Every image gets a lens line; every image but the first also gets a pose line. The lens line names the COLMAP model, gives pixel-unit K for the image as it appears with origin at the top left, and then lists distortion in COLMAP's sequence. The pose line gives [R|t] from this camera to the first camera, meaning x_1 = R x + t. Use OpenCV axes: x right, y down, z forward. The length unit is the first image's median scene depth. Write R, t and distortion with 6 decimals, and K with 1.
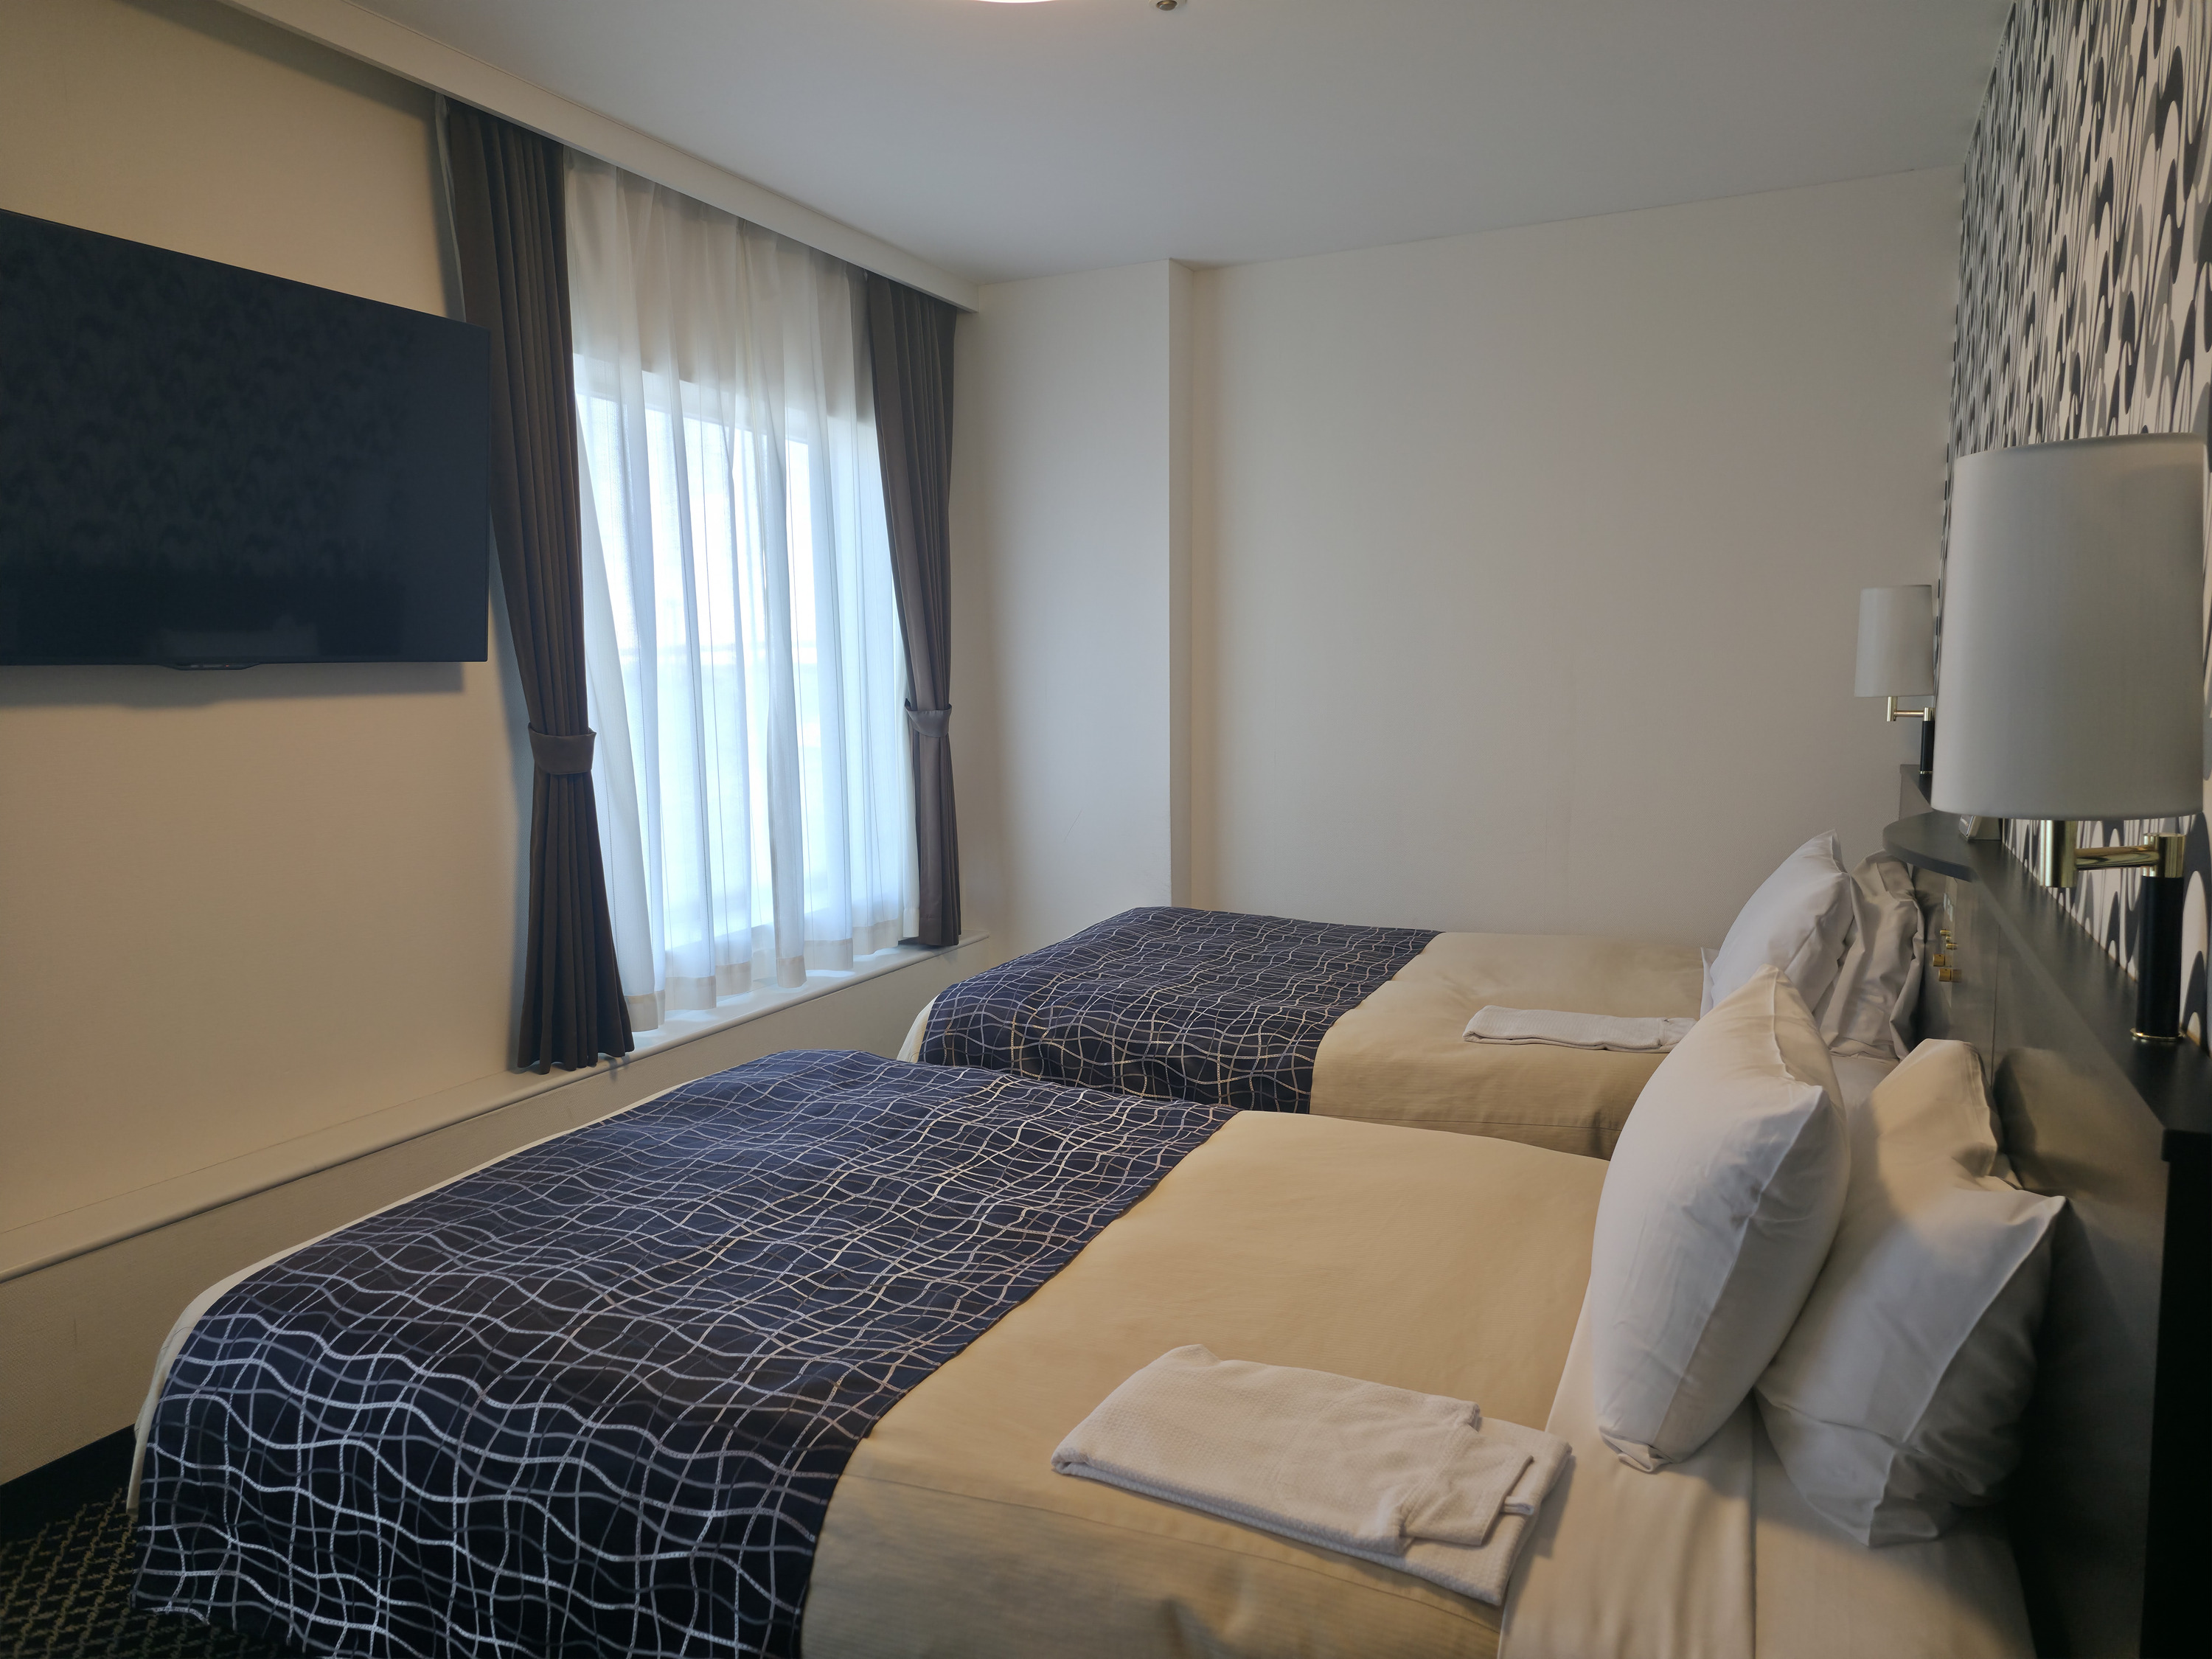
lens RADIAL K [[1456.0, 0, 1120.1], [0, 1456.0, 824.5], [0, 0, 1]] dist [0.053420, -0.029689]
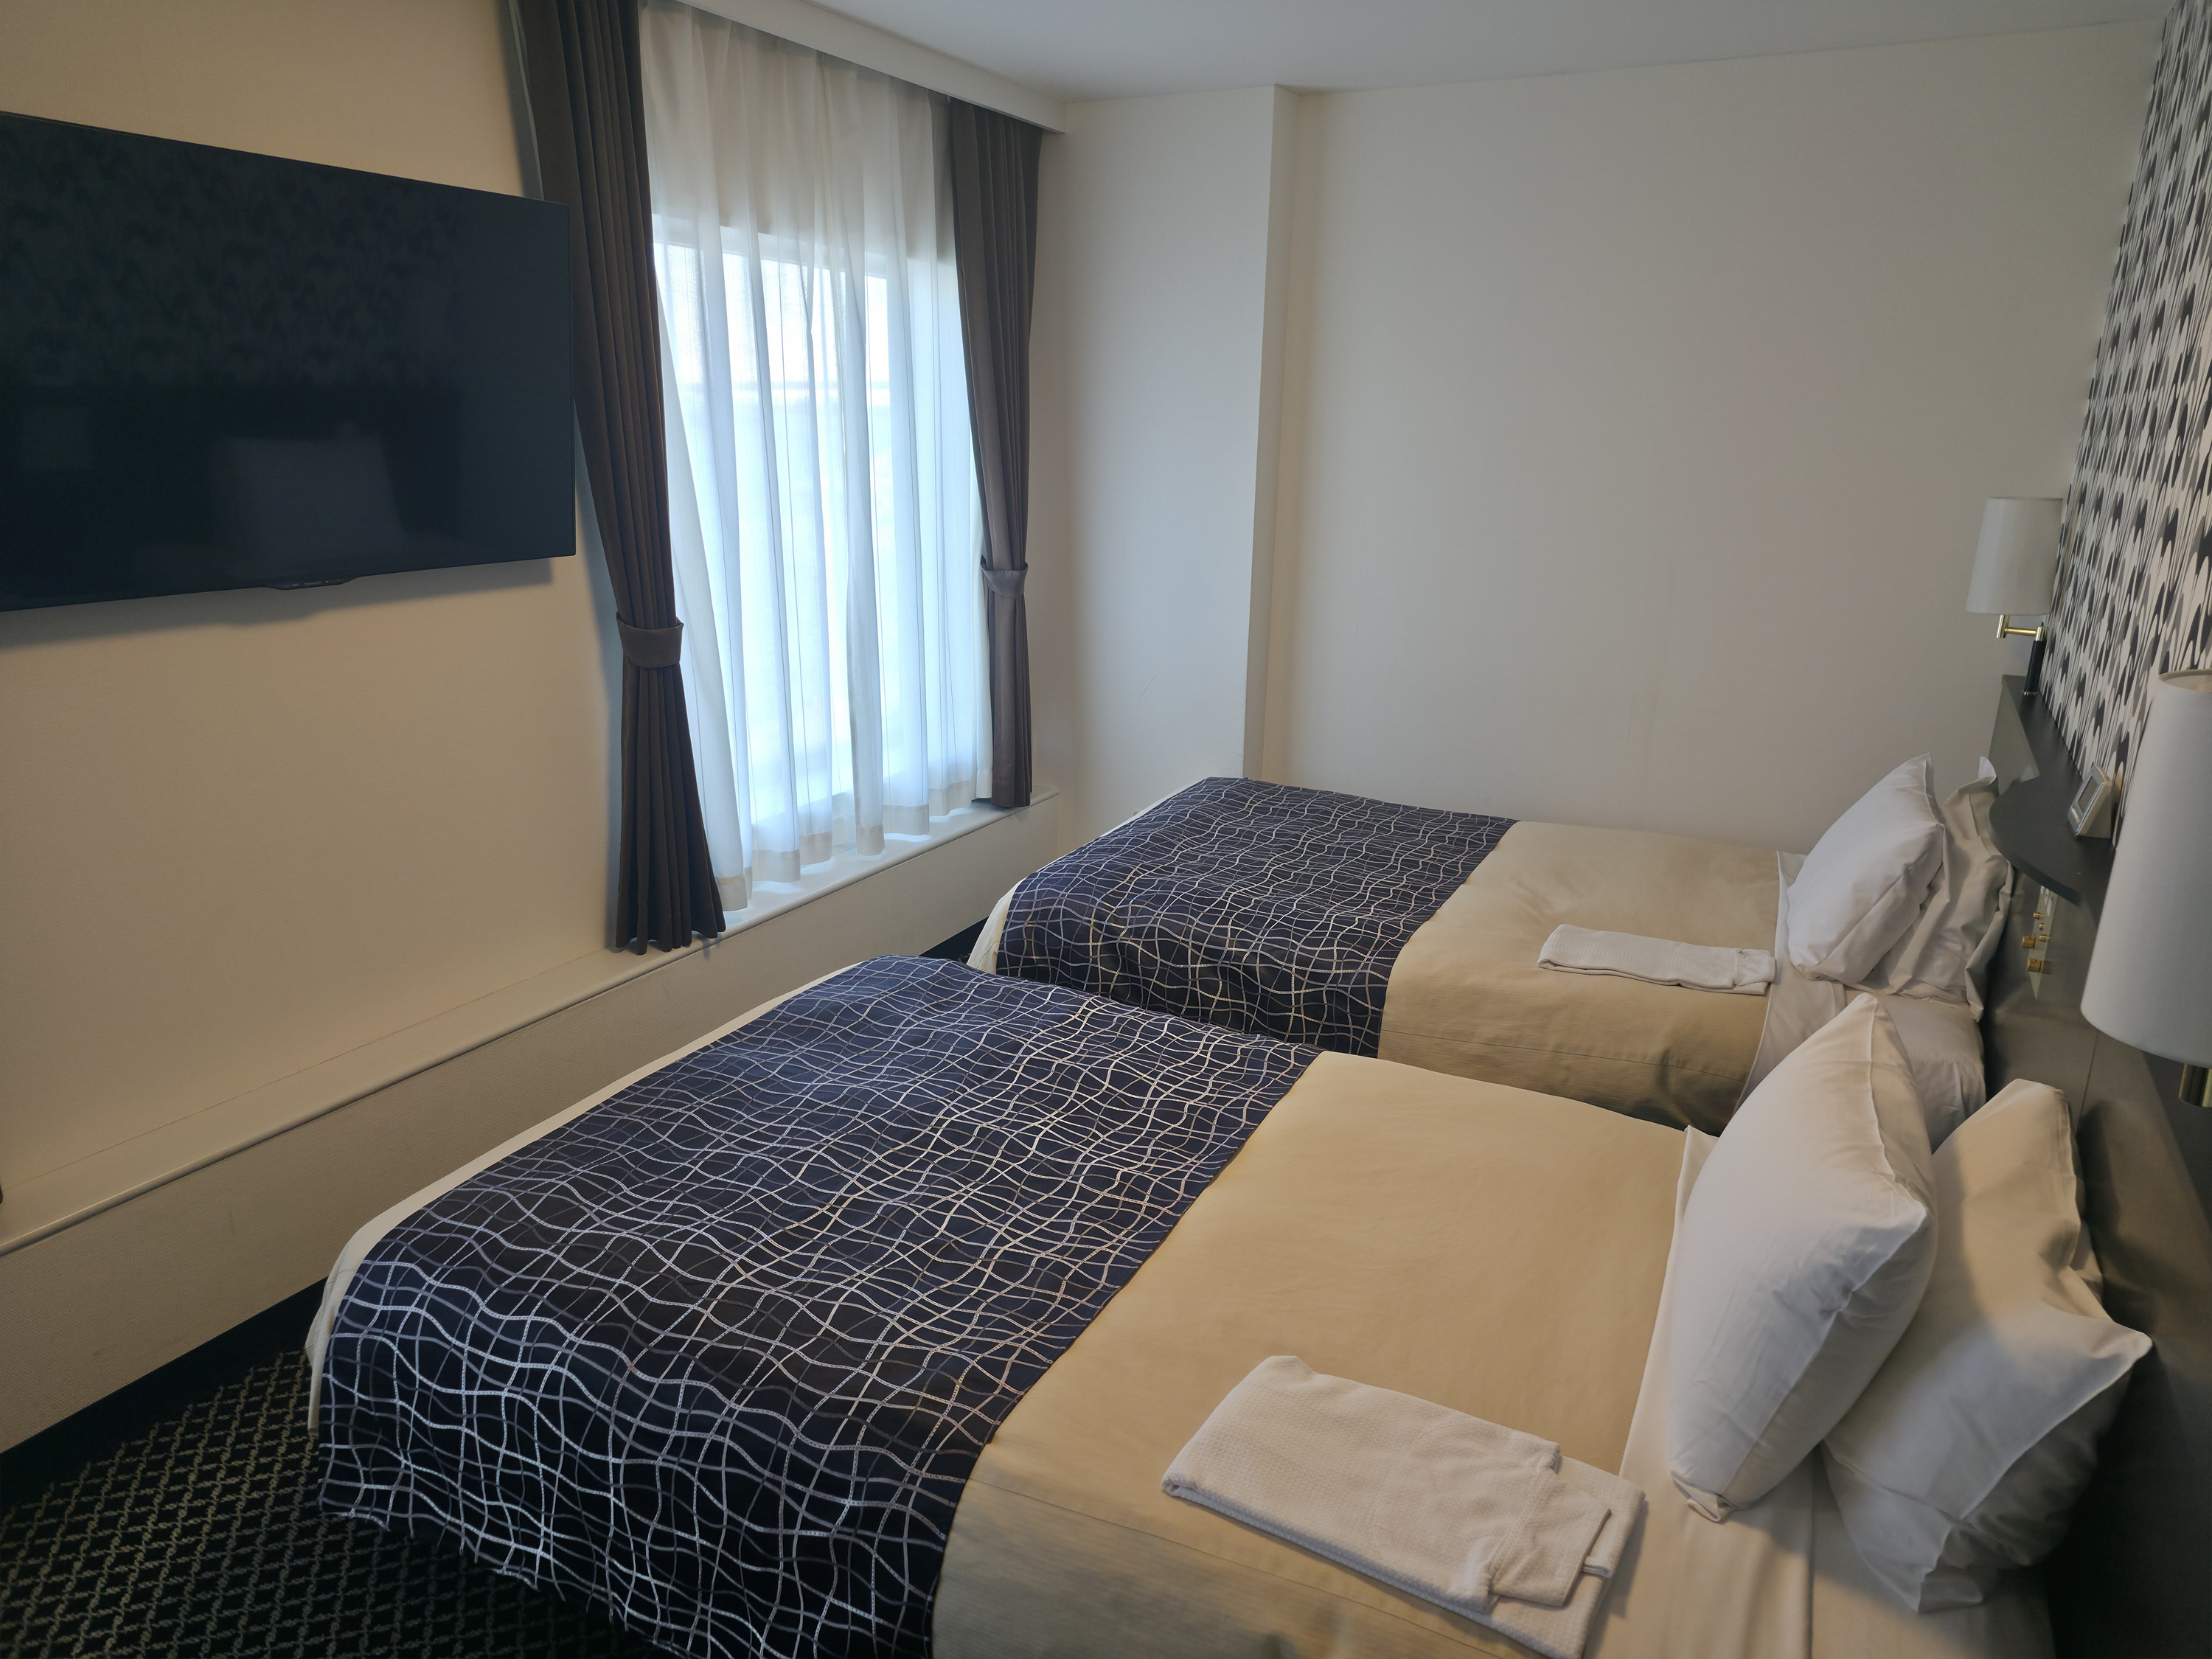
lens RADIAL K [[1456.0, 0, 1135.7], [0, 1456.0, 843.7], [0, 0, 1]] dist [0.053420, -0.029689]
pose [[0.999183, 0.035814, -0.018718, -0.048659], [-0.032149, 0.985136, 0.168741, -0.167624], [0.024483, -0.168001, 0.985483, 0.005662]]
